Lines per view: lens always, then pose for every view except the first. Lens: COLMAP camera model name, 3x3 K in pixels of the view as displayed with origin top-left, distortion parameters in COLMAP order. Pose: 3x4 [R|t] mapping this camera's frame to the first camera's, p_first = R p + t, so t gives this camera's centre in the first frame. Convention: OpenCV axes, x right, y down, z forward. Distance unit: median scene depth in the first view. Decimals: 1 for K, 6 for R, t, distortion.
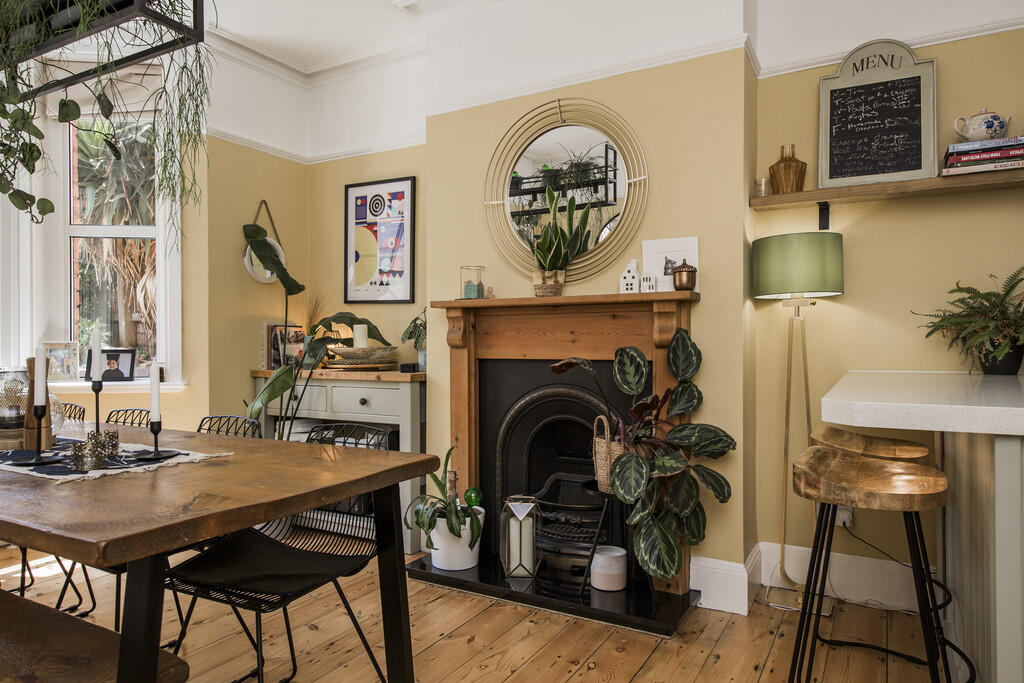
lens RADIAL K [[670.0, 0, 514.1], [0, 670.0, 338.3], [0, 0, 1]] dist [0.018844, -0.001983]
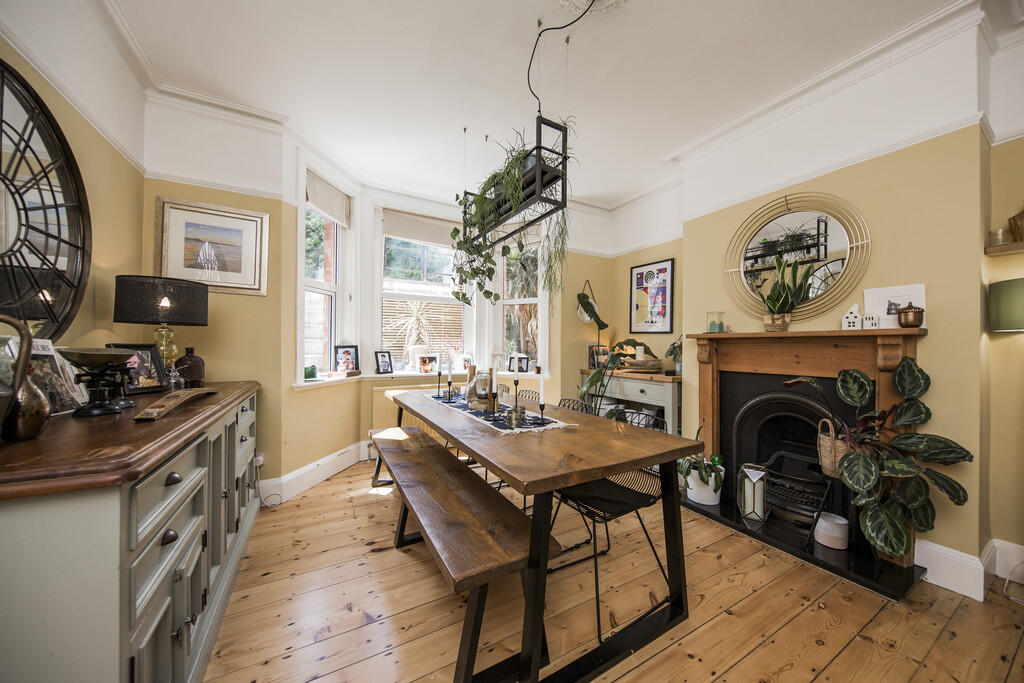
lens RADIAL K [[353.9, 0, 512.0], [0, 353.9, 341.5], [0, 0, 1]] dist [0.000360, -0.002564]
pose [[0.854725, 0.007107, -0.519032, -0.043422], [-0.009436, 0.999954, -0.001847, -0.035421], [0.518995, 0.006476, 0.854753, 0.041092]]
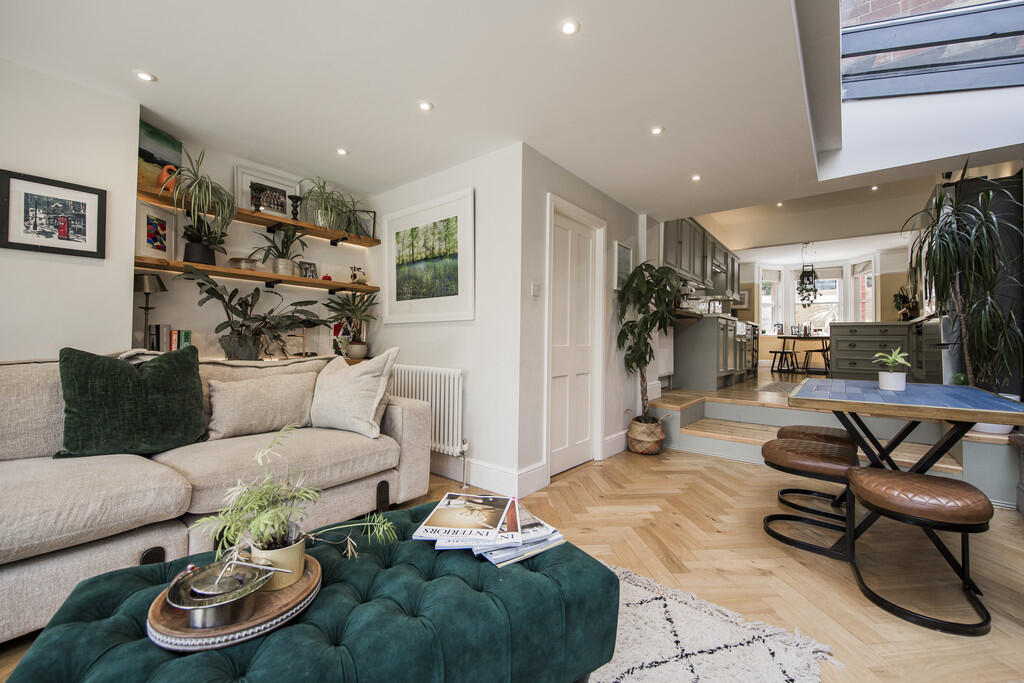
lens RADIAL K [[407.1, 0, 512.0], [0, 407.1, 341.5], [0, 0, 1]] dist [-0.002526, -0.000334]
pose [[-0.172952, -0.002100, -0.984928, 1.652923], [-0.007446, 0.999972, -0.000824, 0.071442], [0.984902, 0.007191, -0.172962, -0.553530]]
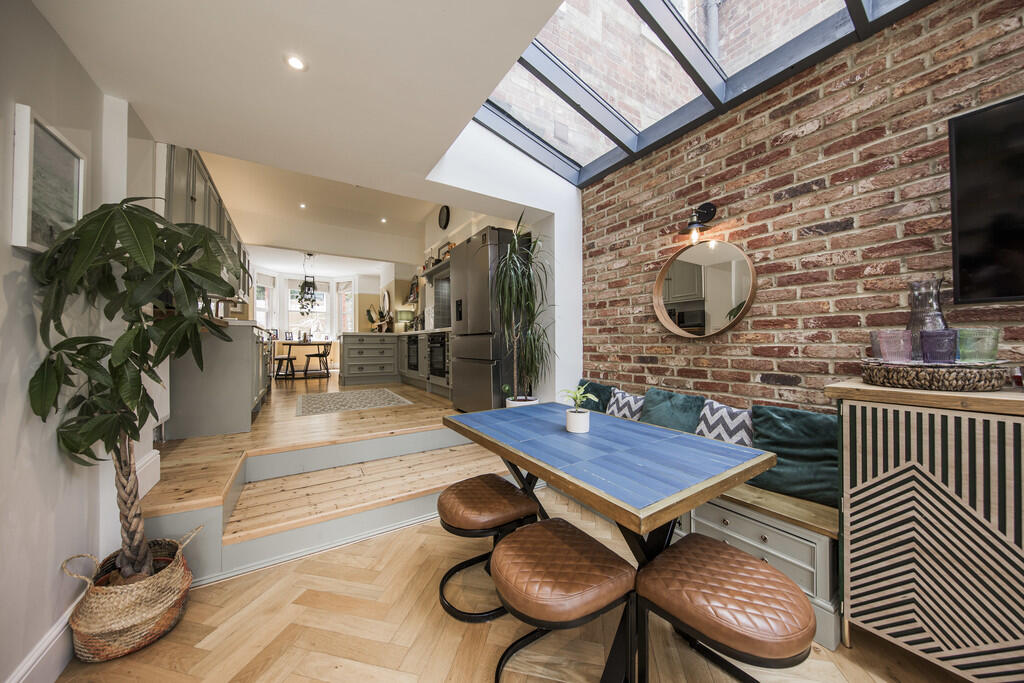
lens RADIAL K [[335.8, 0, 518.4], [0, 335.8, 338.4], [0, 0, 1]] dist [0.009066, -0.004942]
pose [[0.887506, -0.007725, -0.460732, 1.307066], [0.003843, 0.999949, -0.009362, 0.039471], [0.460780, 0.006538, 0.887490, -0.540378]]
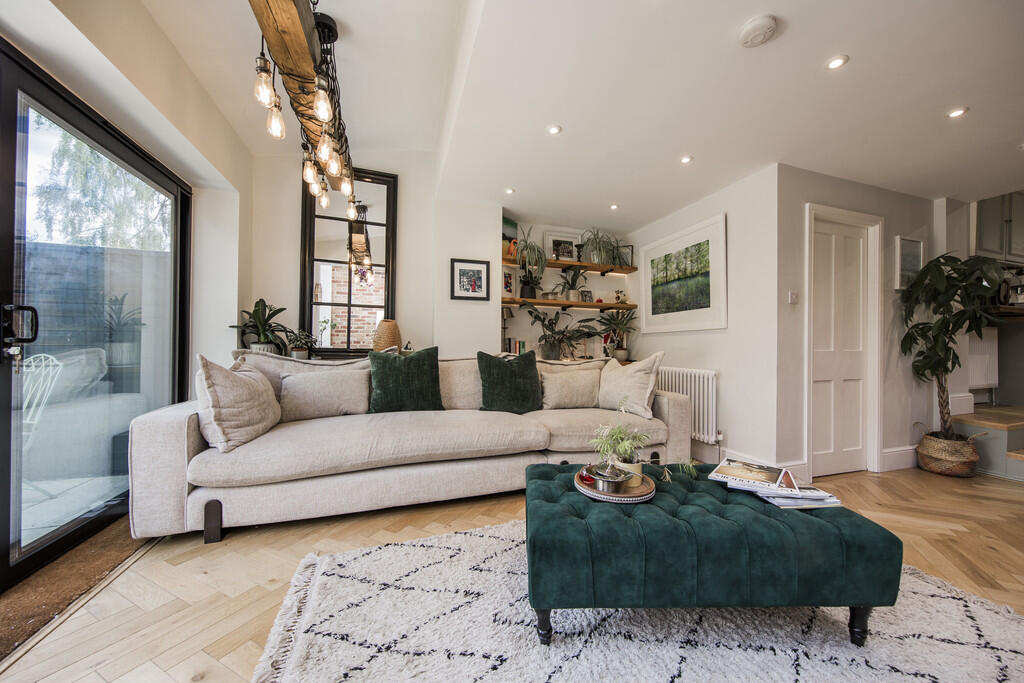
lens RADIAL K [[367.0, 0, 516.9], [0, 367.0, 348.0], [0, 0, 1]] dist [-0.000599, -0.003004]
pose [[-0.668355, -0.002409, -0.743839, 1.751413], [-0.002160, 0.999997, -0.001298, 0.074143], [0.743839, 0.000740, -0.668358, -0.560513]]
